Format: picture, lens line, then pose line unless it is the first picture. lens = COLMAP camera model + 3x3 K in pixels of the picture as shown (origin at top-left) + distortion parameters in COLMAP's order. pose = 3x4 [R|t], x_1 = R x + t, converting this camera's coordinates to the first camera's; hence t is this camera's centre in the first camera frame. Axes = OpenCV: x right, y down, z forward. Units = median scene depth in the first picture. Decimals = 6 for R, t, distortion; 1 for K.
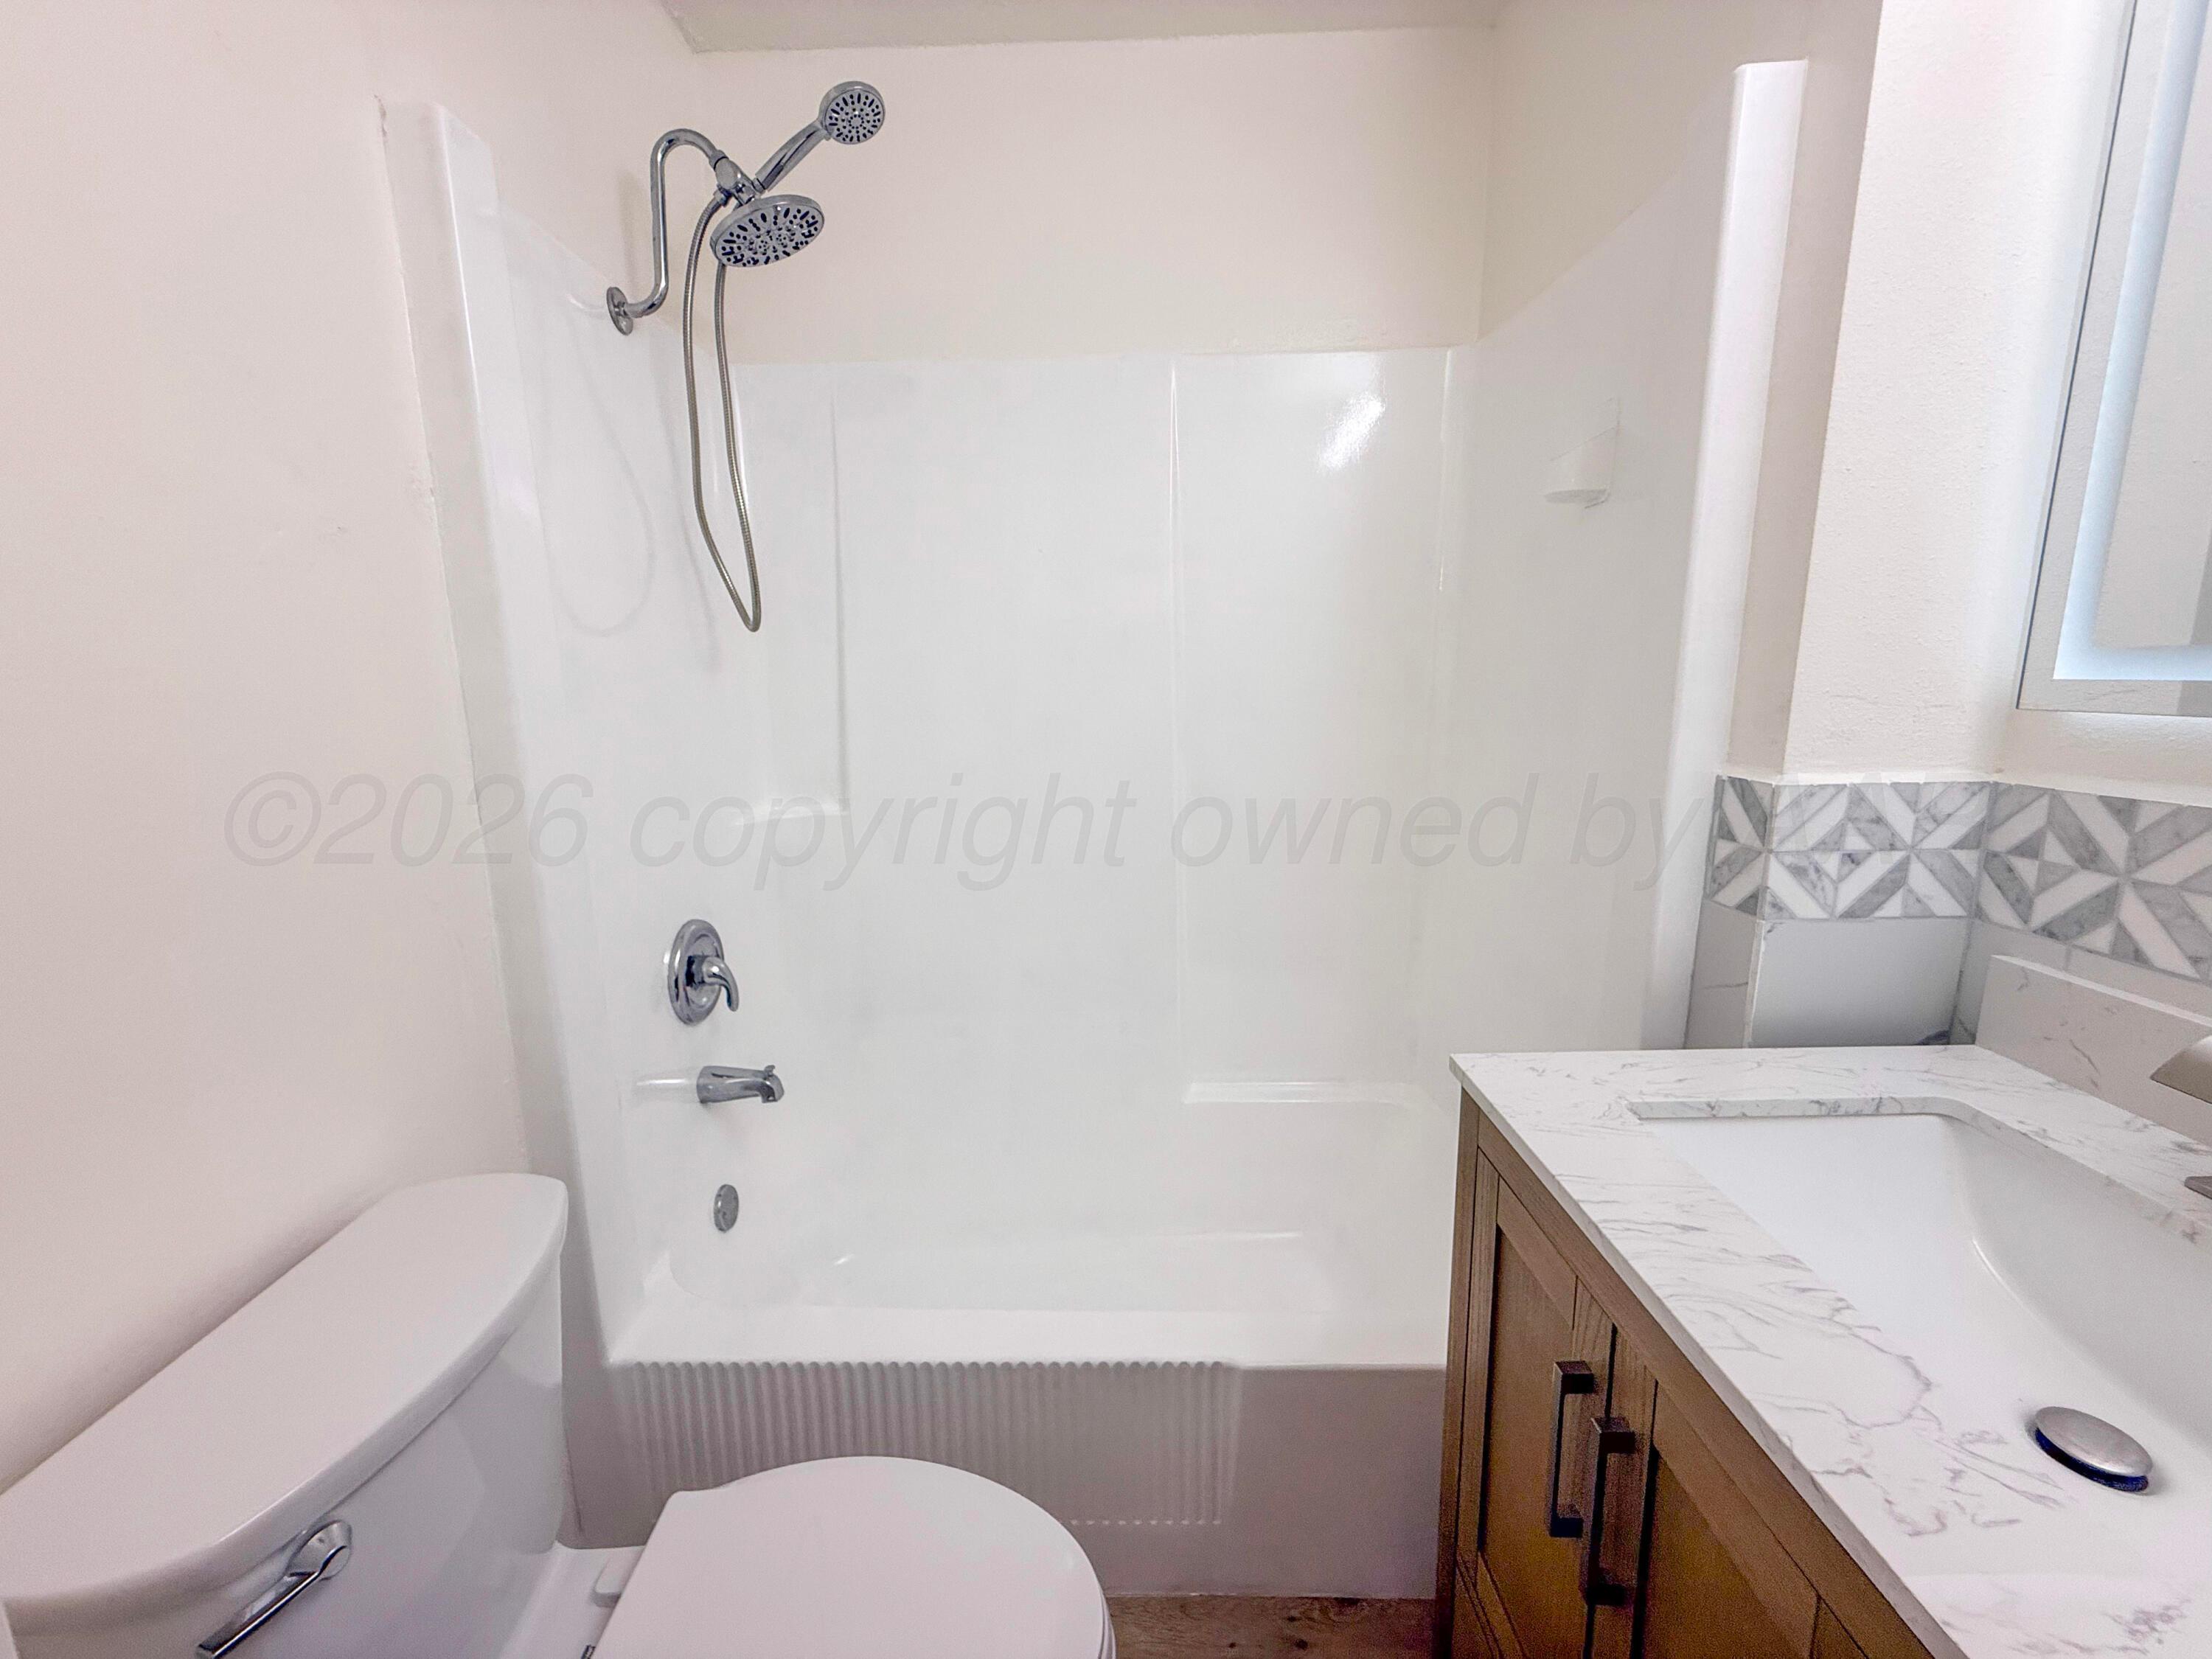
lens RADIAL K [[886.1, 0, 1099.9], [0, 886.1, 830.6], [0, 0, 1]] dist [-0.000083, 0.000471]
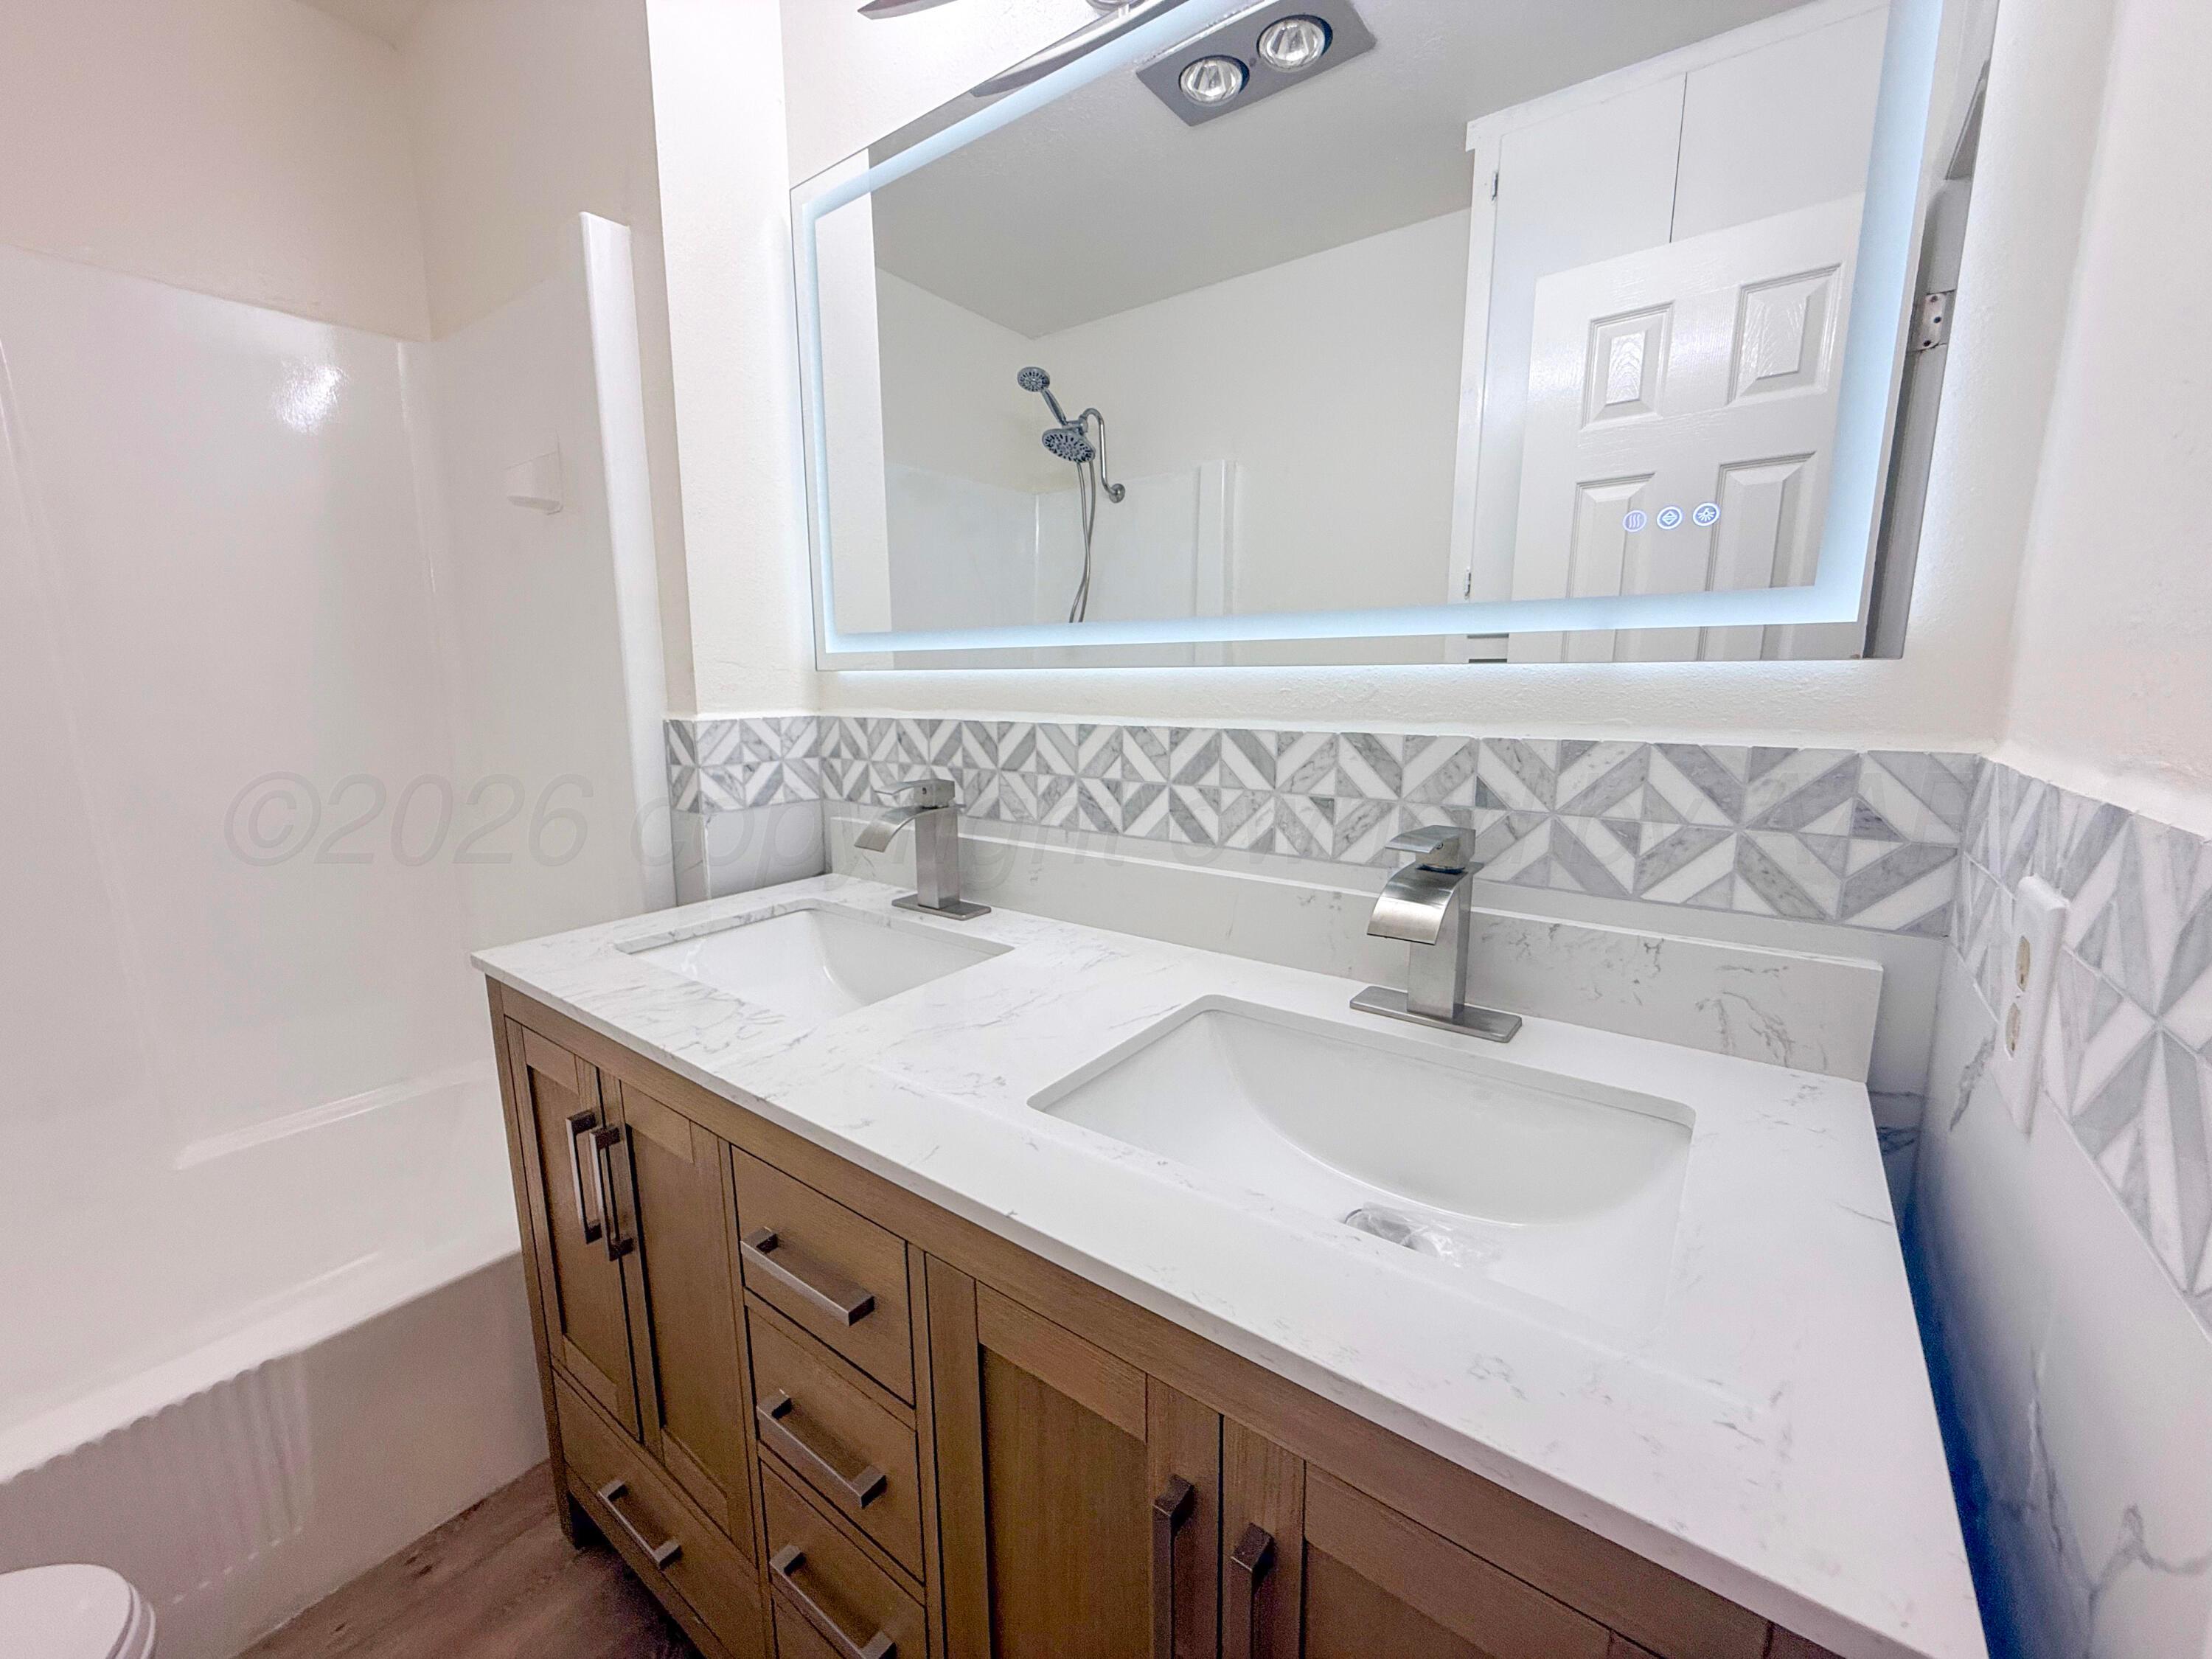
lens RADIAL K [[886.1, 0, 1099.9], [0, 886.1, 830.6], [0, 0, 1]] dist [-0.000083, 0.000471]
pose [[0.589847, -0.122679, 0.798142, -0.035882], [0.137979, 0.989169, 0.050071, 0.147016], [-0.795640, 0.080593, 0.600385, -0.403507]]
